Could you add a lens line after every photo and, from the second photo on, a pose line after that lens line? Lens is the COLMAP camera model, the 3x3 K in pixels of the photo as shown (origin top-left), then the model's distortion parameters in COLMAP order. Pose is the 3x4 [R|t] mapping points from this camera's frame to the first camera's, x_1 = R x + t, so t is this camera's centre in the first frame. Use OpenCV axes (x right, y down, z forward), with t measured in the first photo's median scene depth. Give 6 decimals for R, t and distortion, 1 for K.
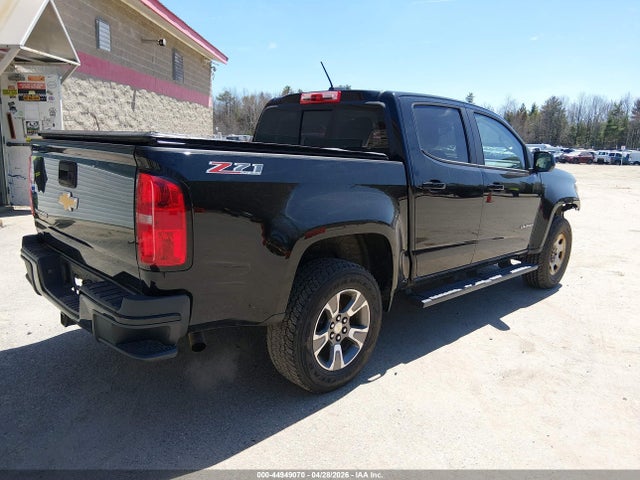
lens RADIAL K [[484.7, 0, 320.0], [0, 484.7, 240.0], [0, 0, 1]] dist [0.075008, -0.123421]
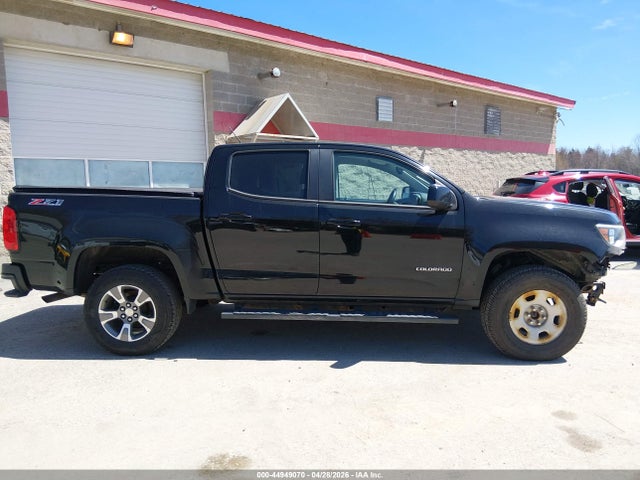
lens RADIAL K [[484.7, 0, 320.0], [0, 484.7, 240.0], [0, 0, 1]] dist [0.075008, -0.123421]
pose [[0.667182, 0.031015, -0.744249, 1.209804], [-0.111615, 0.992015, -0.058717, -0.007310], [0.736485, 0.122244, 0.665316, 0.348186]]
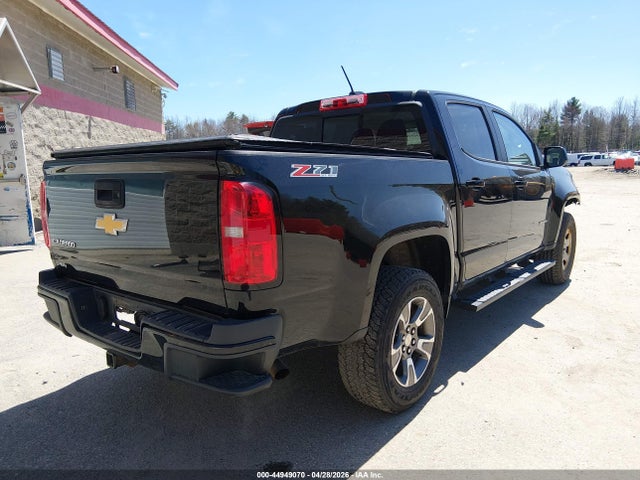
lens RADIAL K [[484.7, 0, 320.0], [0, 484.7, 240.0], [0, 0, 1]] dist [0.075008, -0.123421]
pose [[0.992090, -0.079798, 0.096901, -0.166779], [0.083896, 0.995712, -0.038972, 0.010745], [-0.093376, 0.046794, 0.994531, 0.066752]]
